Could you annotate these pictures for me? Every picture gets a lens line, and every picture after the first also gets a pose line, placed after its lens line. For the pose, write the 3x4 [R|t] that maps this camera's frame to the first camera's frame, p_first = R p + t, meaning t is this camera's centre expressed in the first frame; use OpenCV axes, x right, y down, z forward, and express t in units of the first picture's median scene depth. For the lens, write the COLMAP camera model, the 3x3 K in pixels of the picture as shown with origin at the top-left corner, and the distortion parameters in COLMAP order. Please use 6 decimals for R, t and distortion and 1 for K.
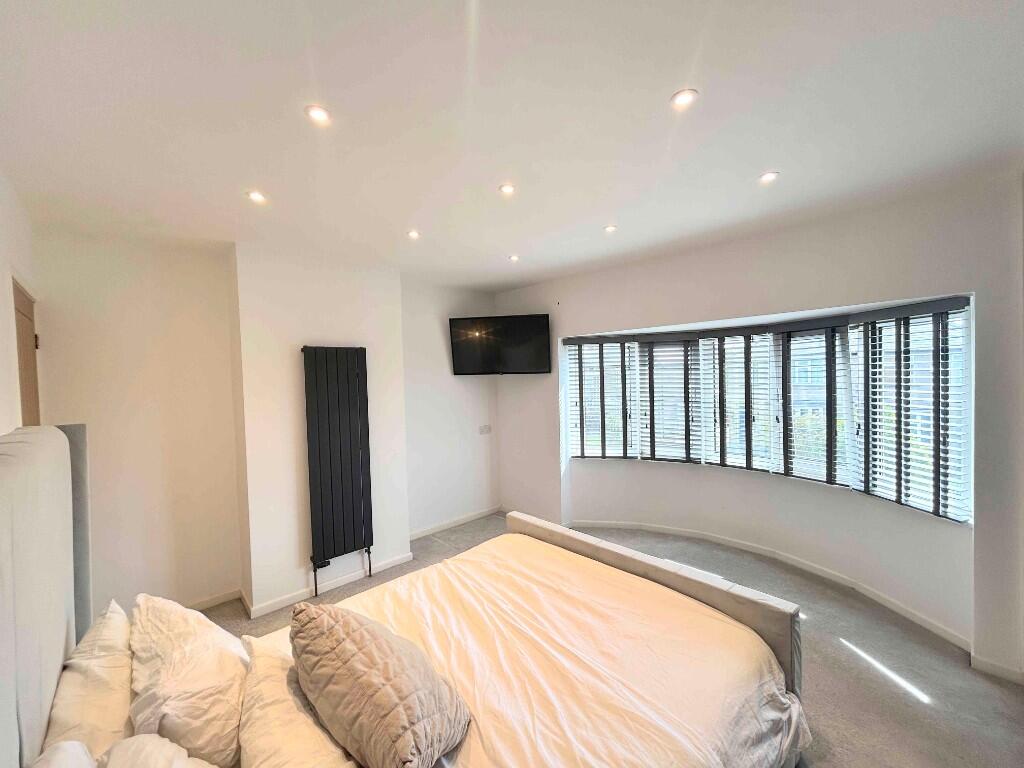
lens RADIAL K [[409.2, 0, 510.4], [0, 409.2, 382.1], [0, 0, 1]] dist [-0.000007, 0.000312]
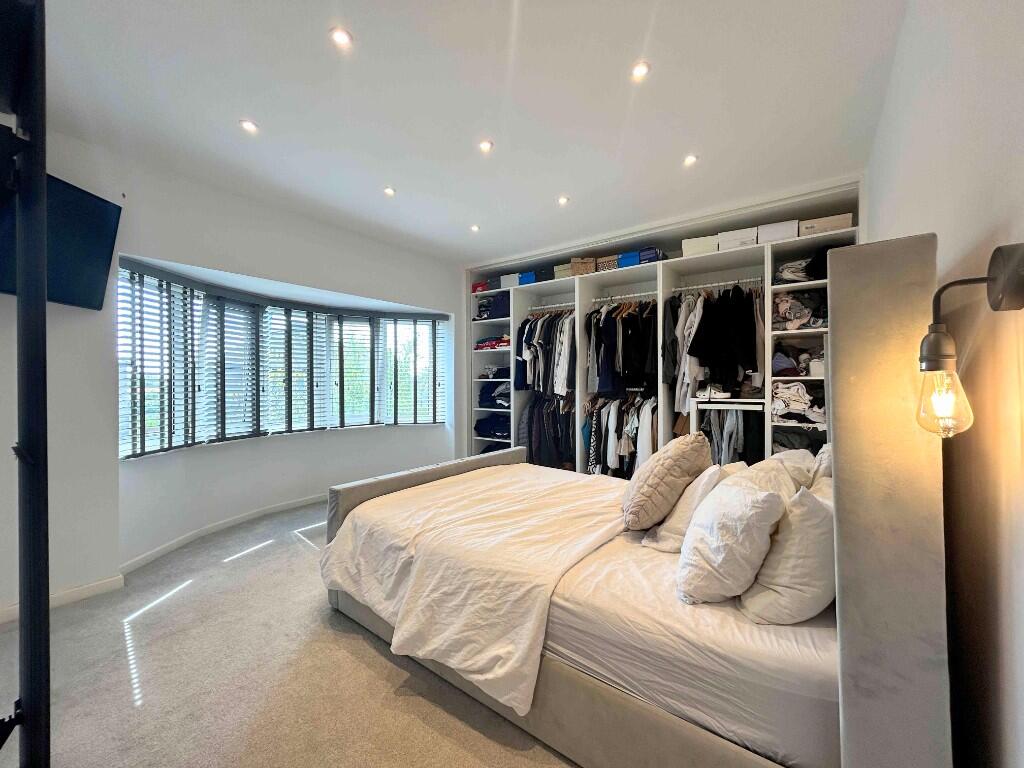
lens RADIAL K [[409.2, 0, 509.4], [0, 409.2, 383.1], [0, 0, 1]] dist [-0.000007, 0.000312]
pose [[-0.165609, 0.024743, 0.985881, -0.610359], [0.027524, 0.999412, -0.020459, 0.117146], [-0.985807, 0.023748, -0.166193, 0.620256]]
